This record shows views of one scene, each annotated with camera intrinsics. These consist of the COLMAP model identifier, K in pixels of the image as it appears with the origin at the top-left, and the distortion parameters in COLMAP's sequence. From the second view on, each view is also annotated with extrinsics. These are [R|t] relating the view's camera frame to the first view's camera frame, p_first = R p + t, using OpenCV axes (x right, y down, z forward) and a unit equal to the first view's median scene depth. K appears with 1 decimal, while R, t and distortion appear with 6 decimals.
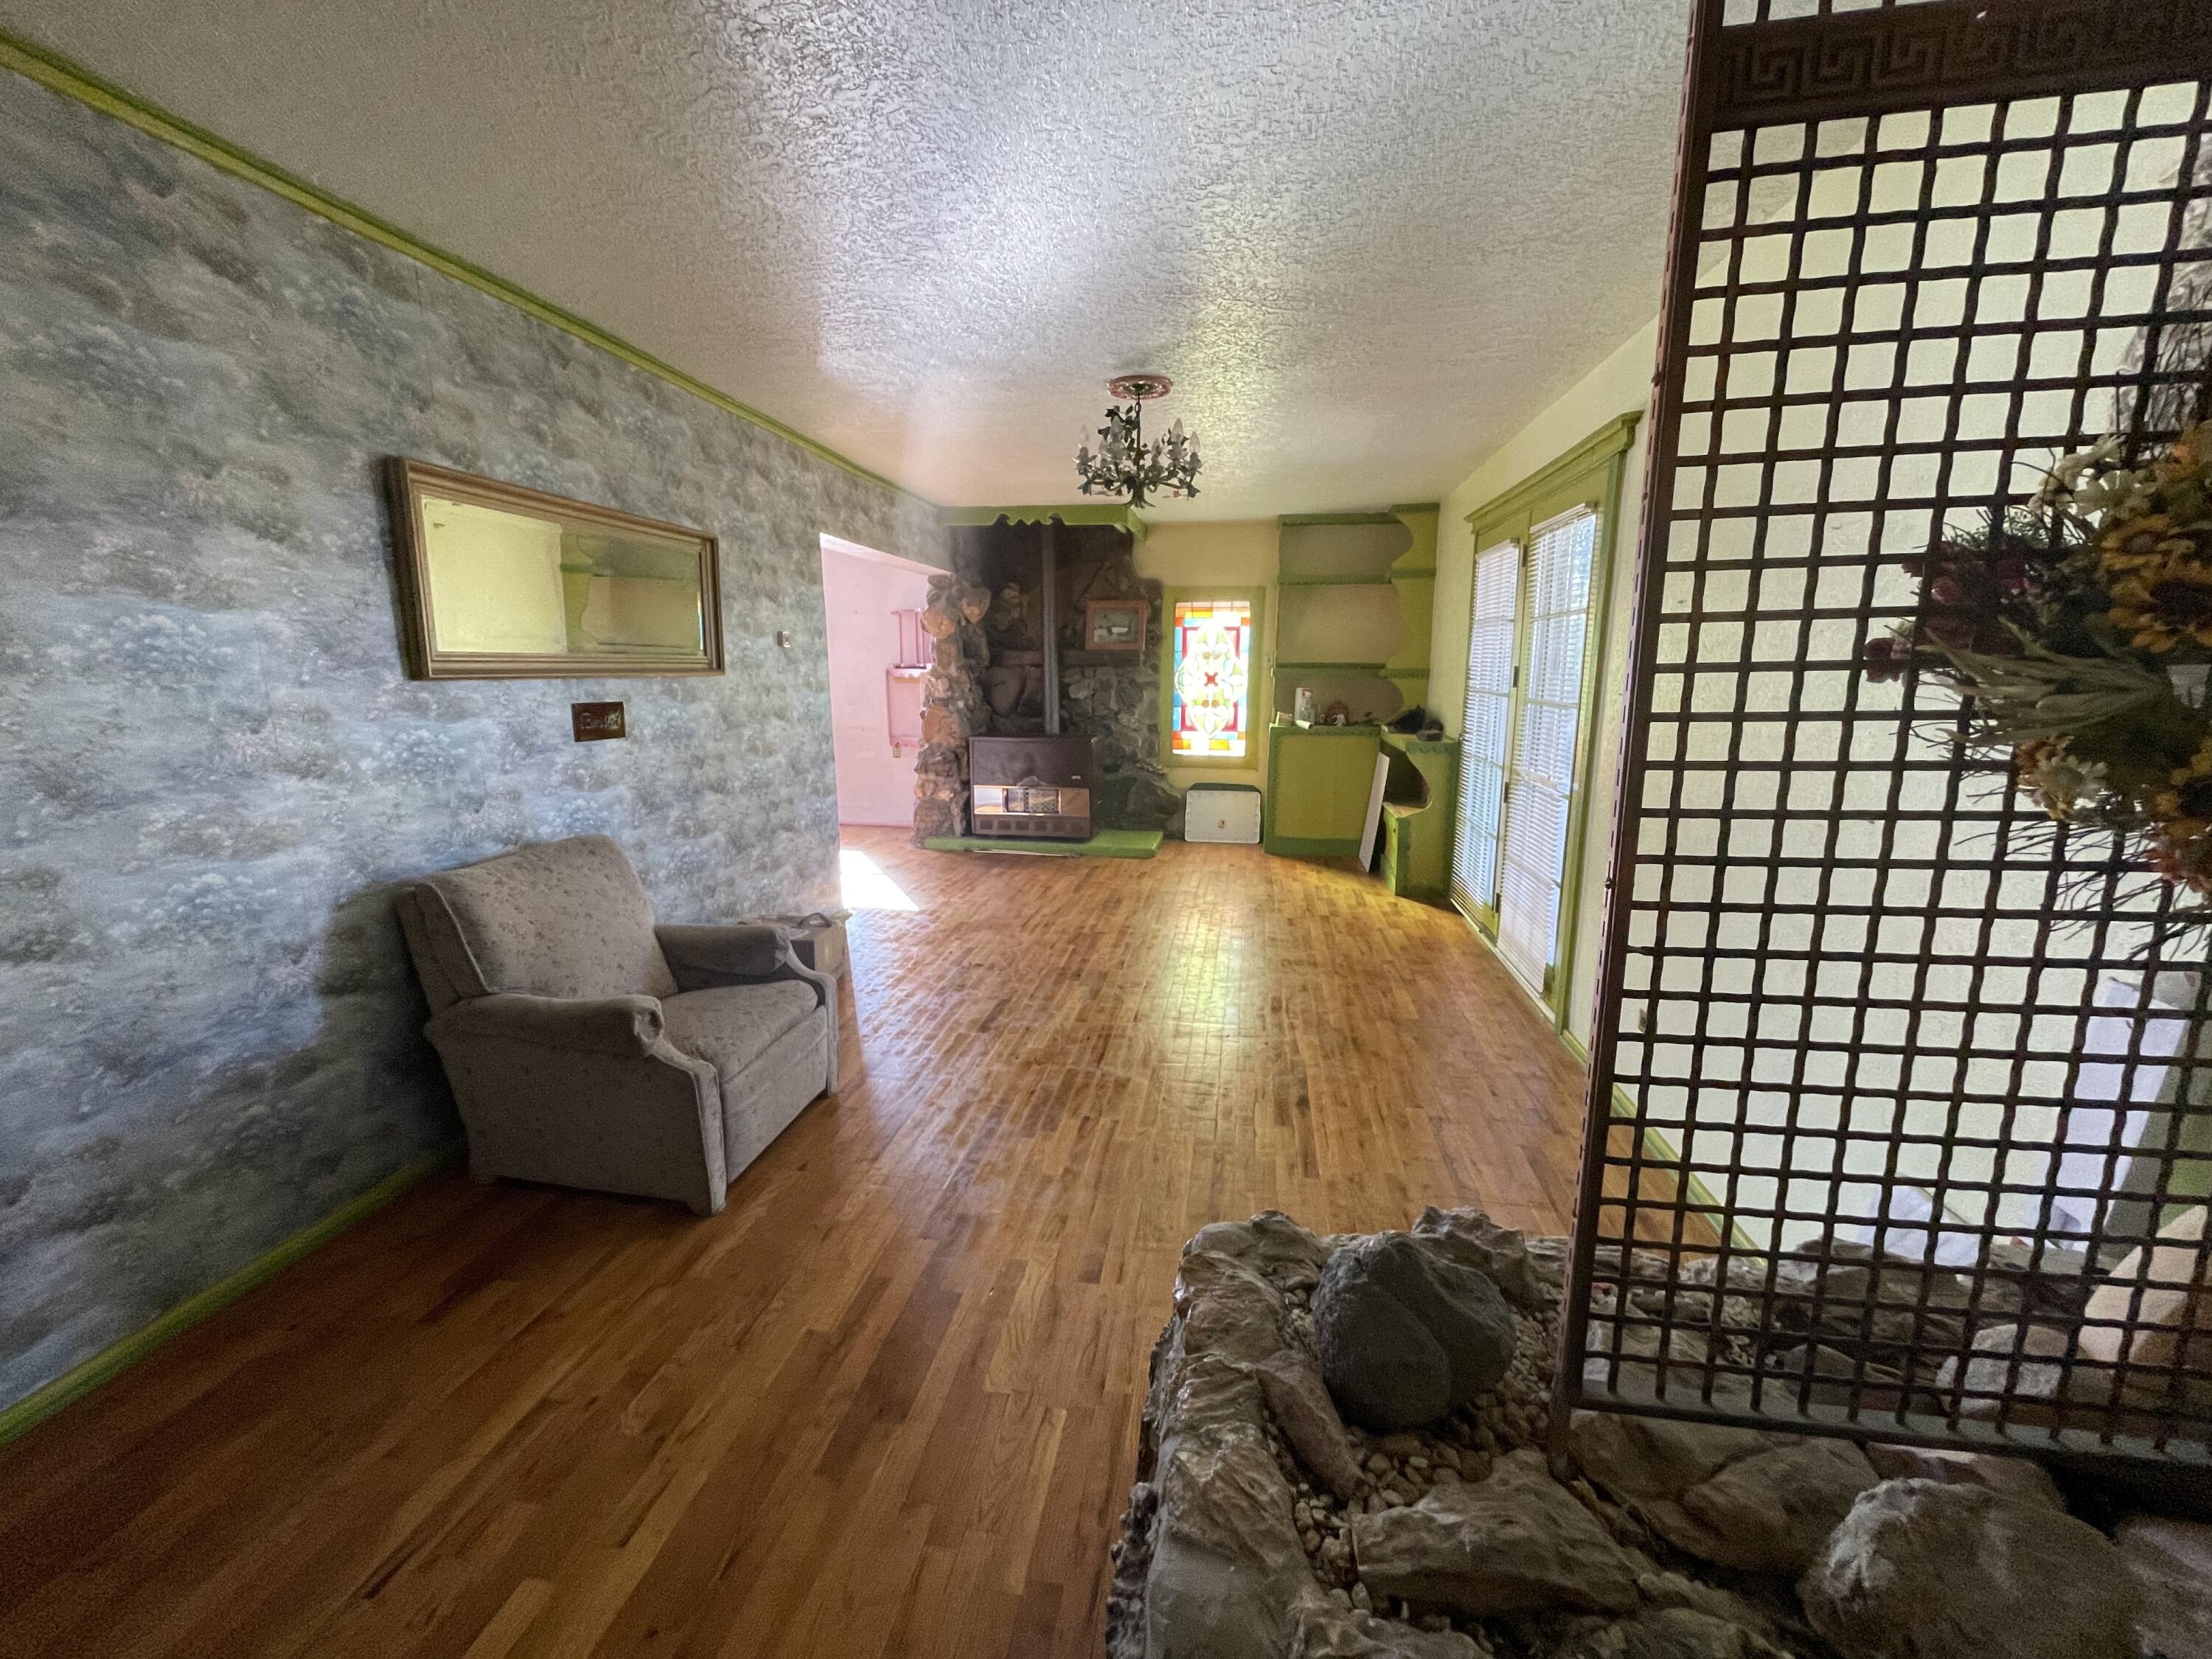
lens RADIAL K [[888.8, 0, 1097.2], [0, 888.8, 827.5], [0, 0, 1]] dist [0.000522, -0.000246]
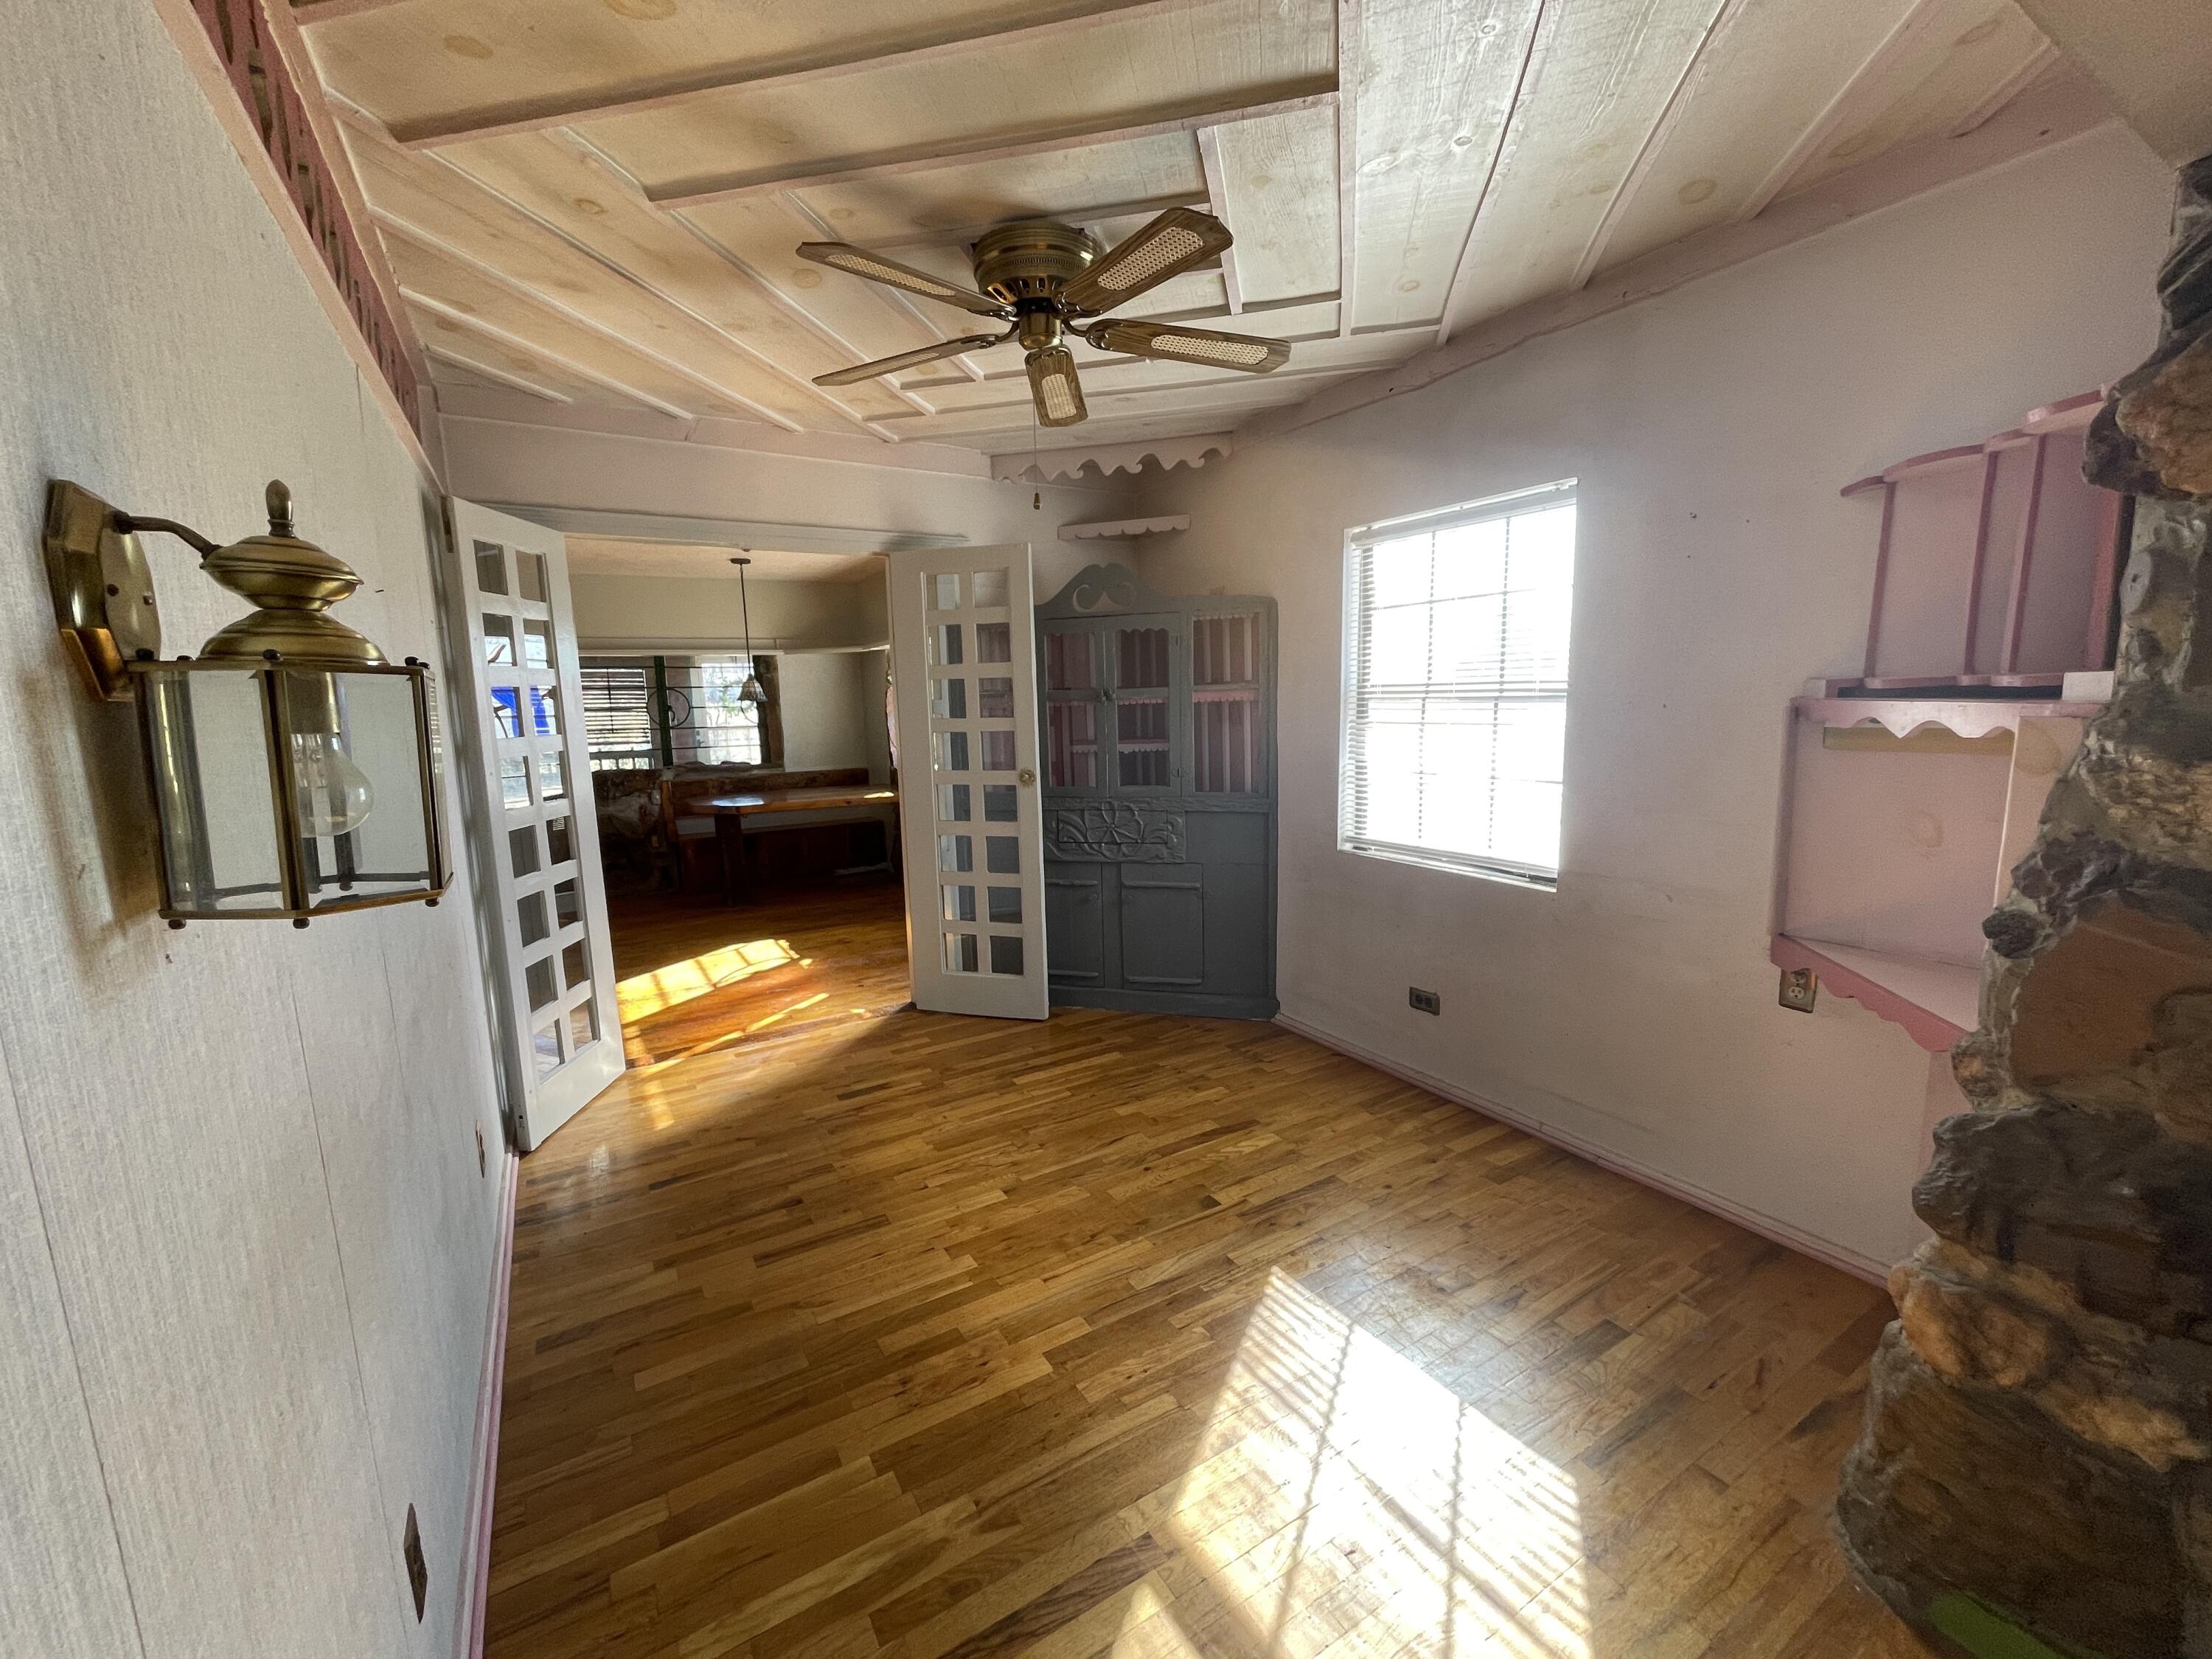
lens RADIAL K [[888.8, 0, 1097.2], [0, 888.8, 827.5], [0, 0, 1]] dist [0.000522, -0.000246]
pose [[0.654121, 0.096682, -0.750186, -0.181225], [-0.111239, 0.993309, 0.031020, -0.132684], [0.748166, 0.063159, 0.660499, 0.711809]]
